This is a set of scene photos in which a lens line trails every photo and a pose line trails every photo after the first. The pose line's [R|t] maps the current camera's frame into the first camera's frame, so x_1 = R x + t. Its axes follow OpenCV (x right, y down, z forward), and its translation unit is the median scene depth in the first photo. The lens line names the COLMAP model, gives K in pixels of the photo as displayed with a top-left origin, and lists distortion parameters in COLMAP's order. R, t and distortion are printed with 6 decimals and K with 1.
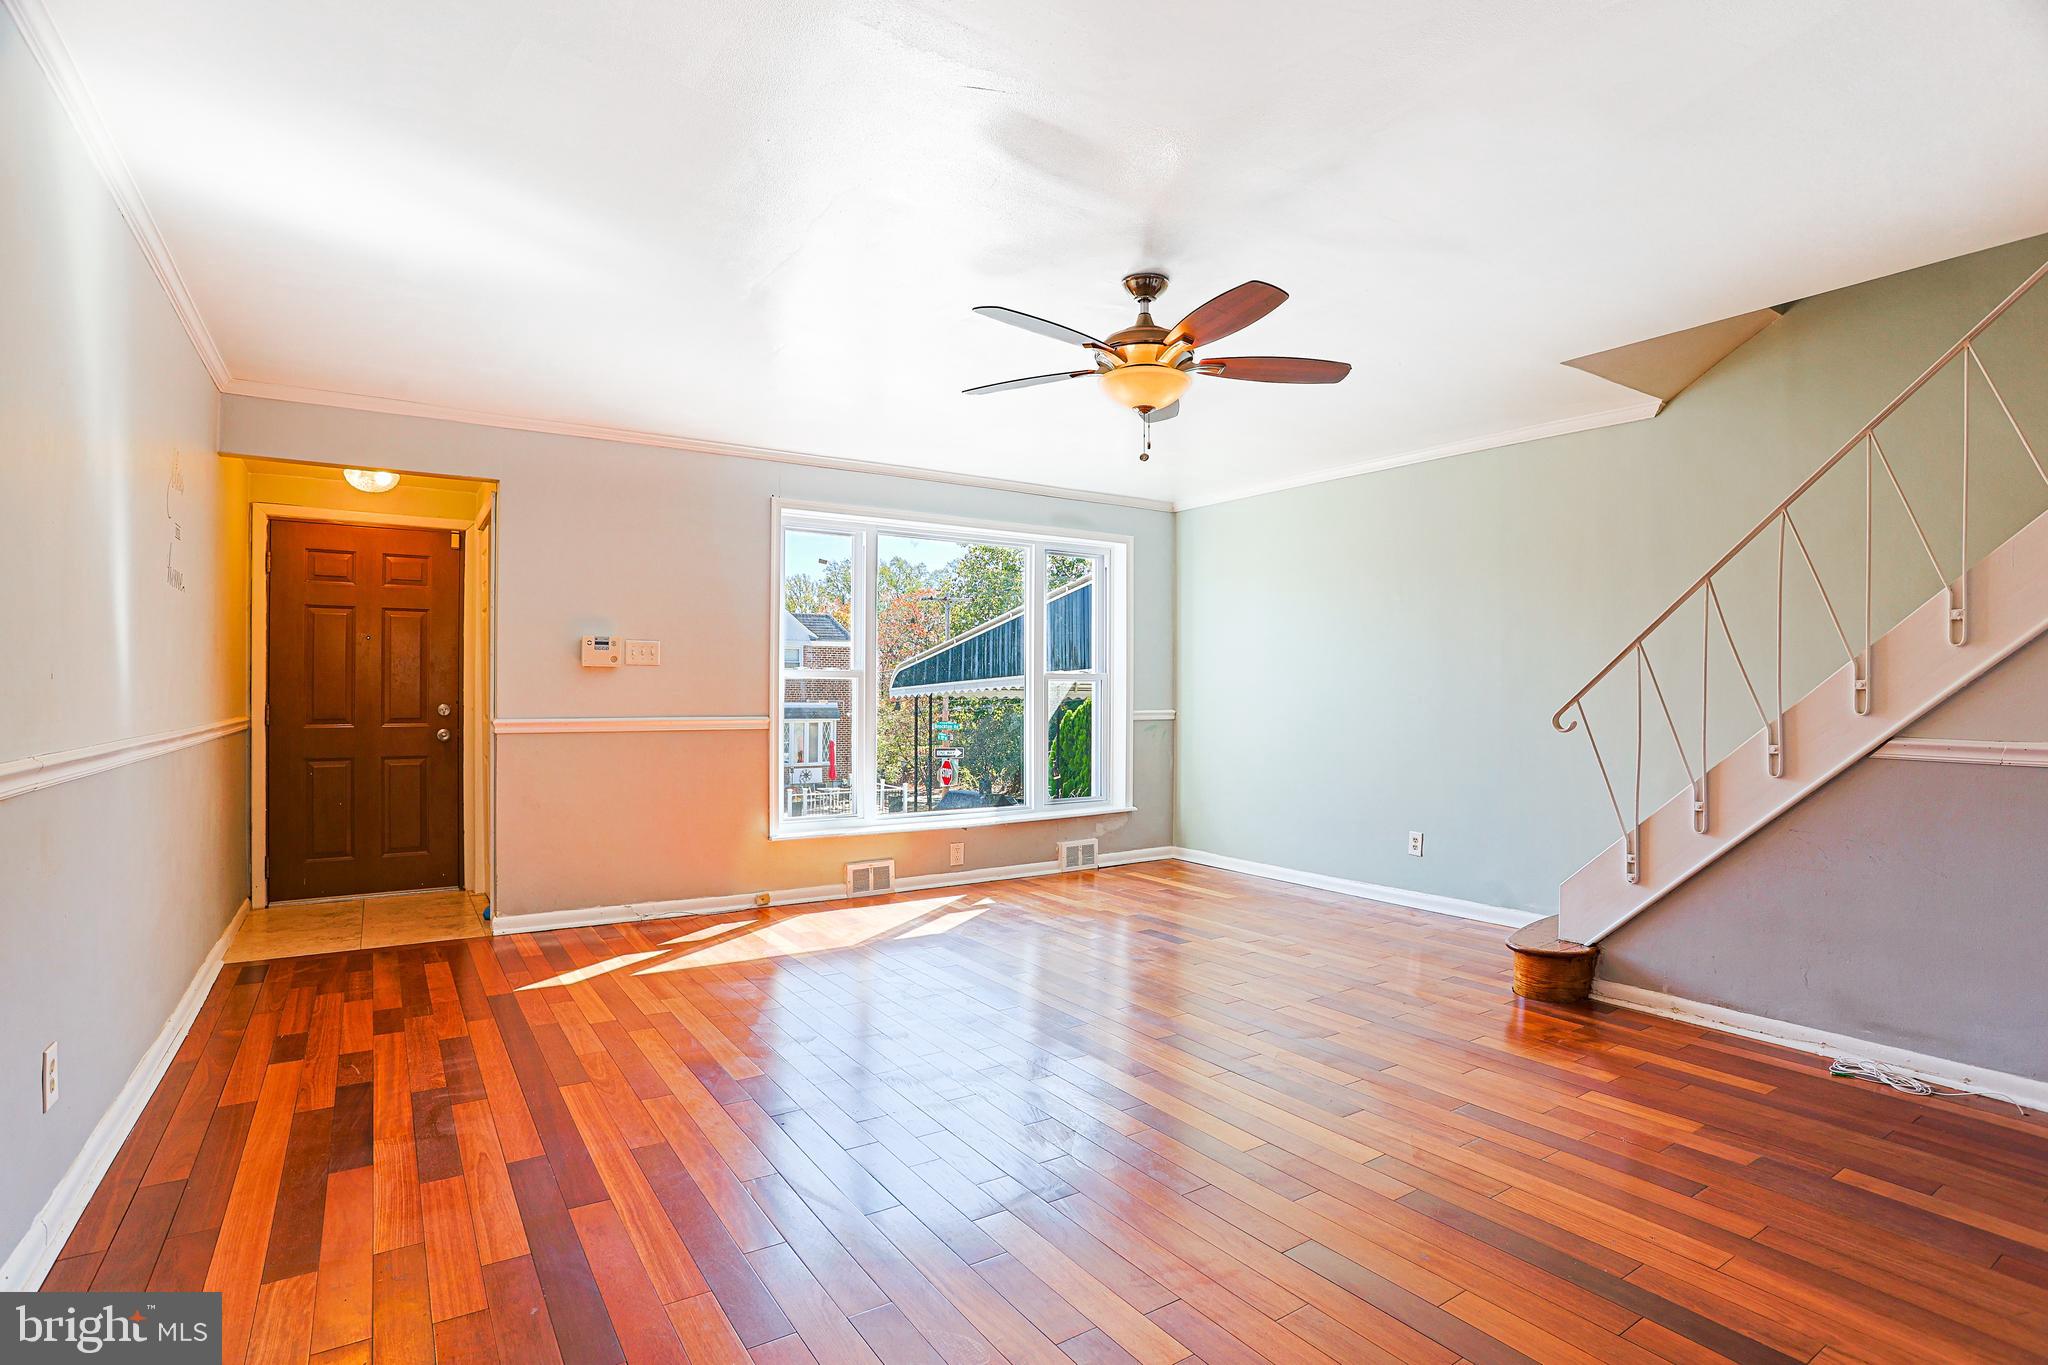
lens RADIAL K [[994.1, 0, 1020.7], [0, 994.1, 696.3], [0, 0, 1]] dist [-0.006112, -0.000058]
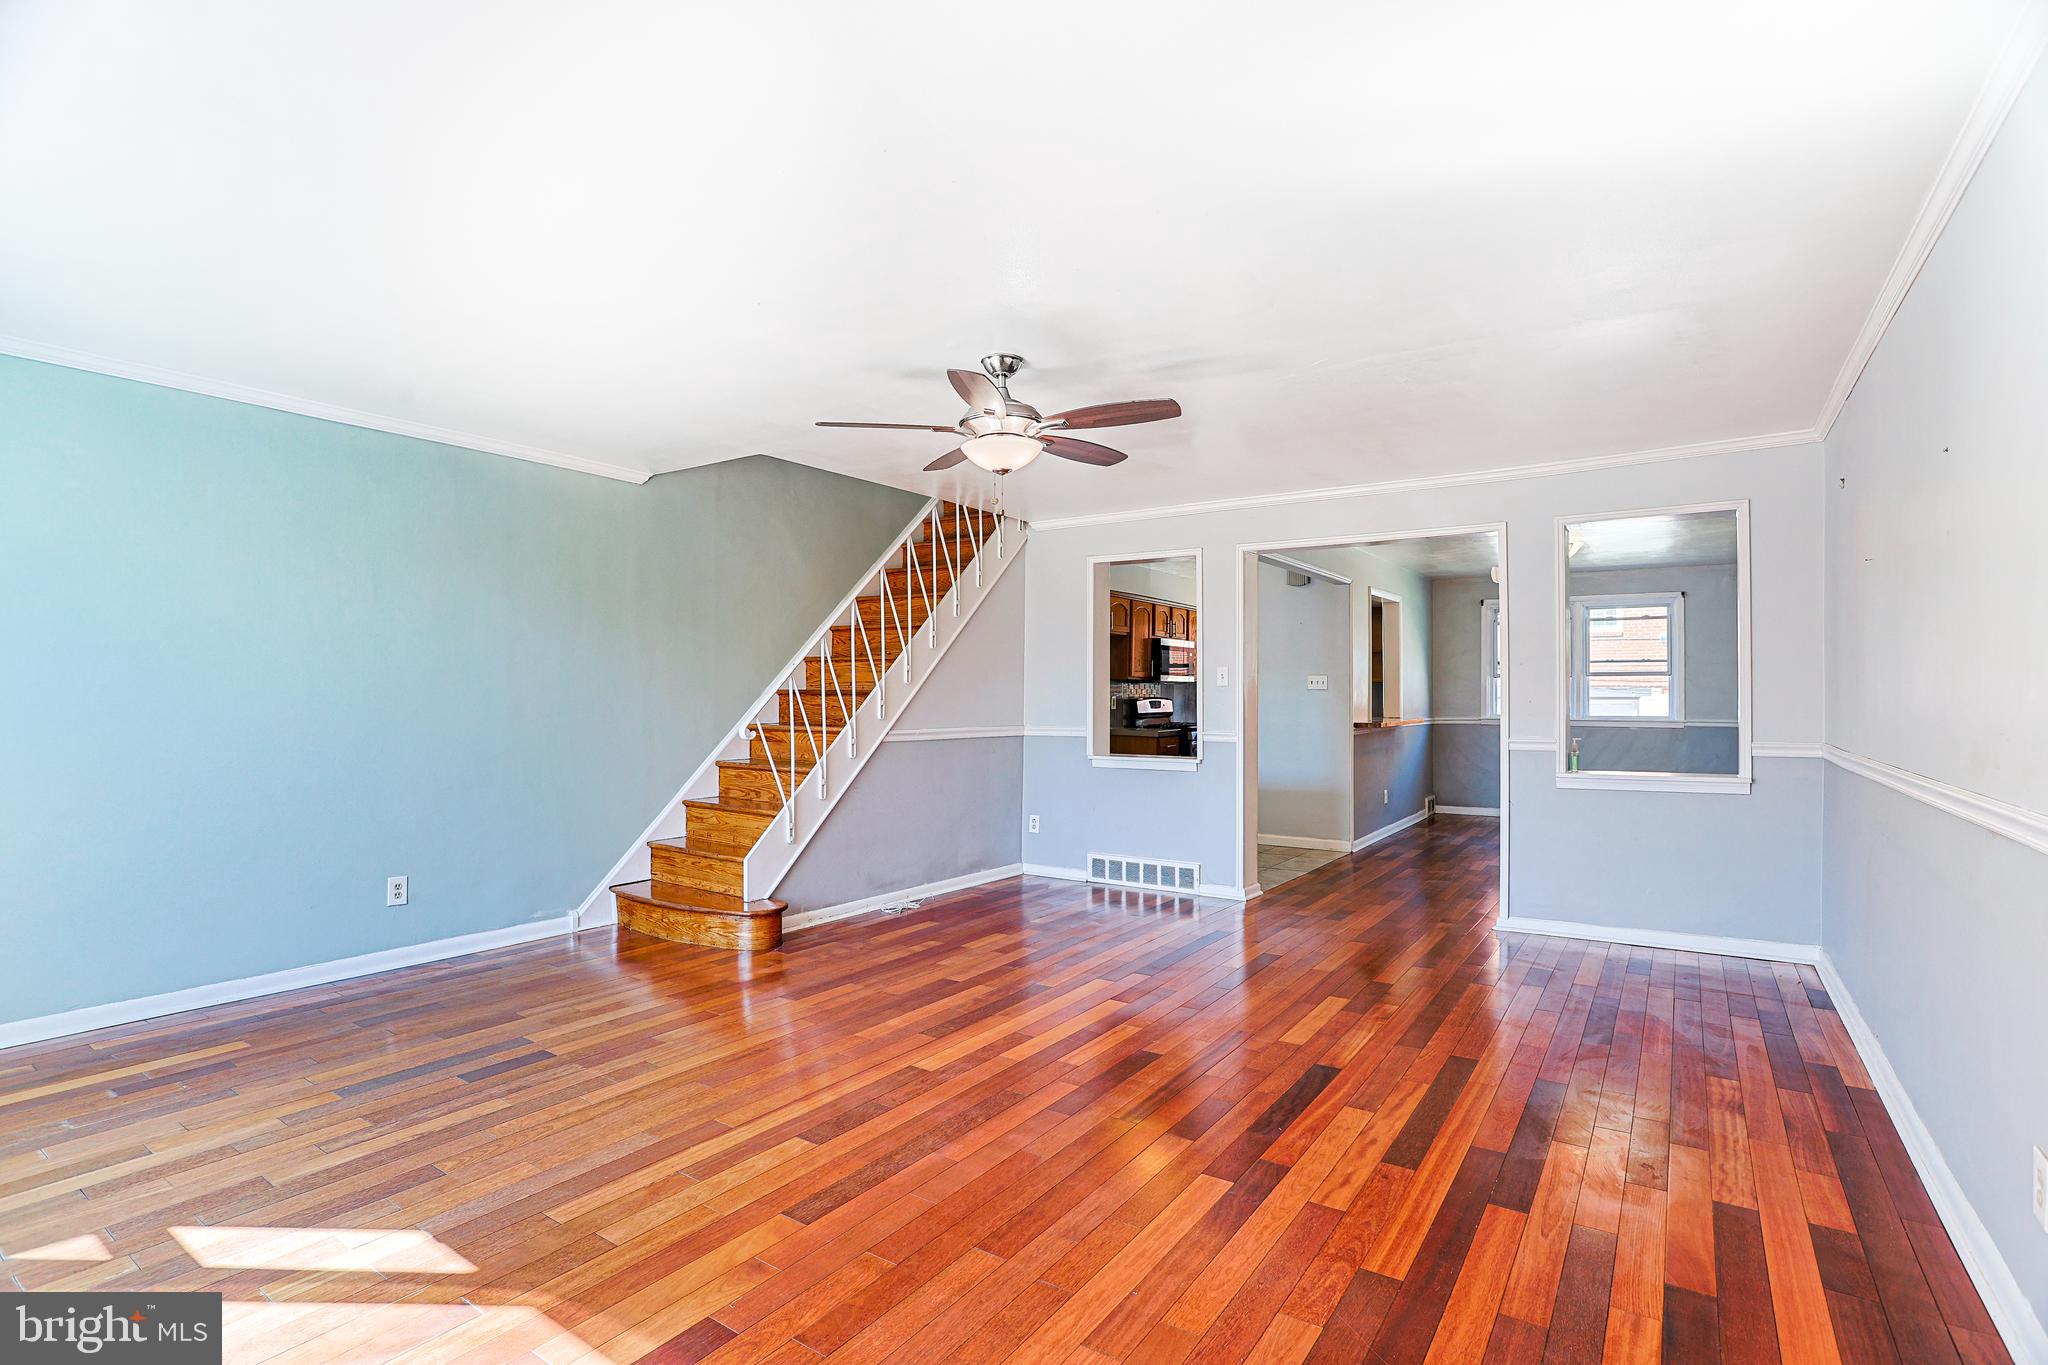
lens RADIAL K [[994.1, 0, 1008.7], [0, 994.1, 692.0], [0, 0, 1]] dist [-0.006112, -0.000058]
pose [[-0.382296, 0.006576, 0.924017, -0.823795], [-0.008439, 0.999908, -0.010608, -0.018876], [-0.924002, -0.011854, -0.382205, 1.241445]]
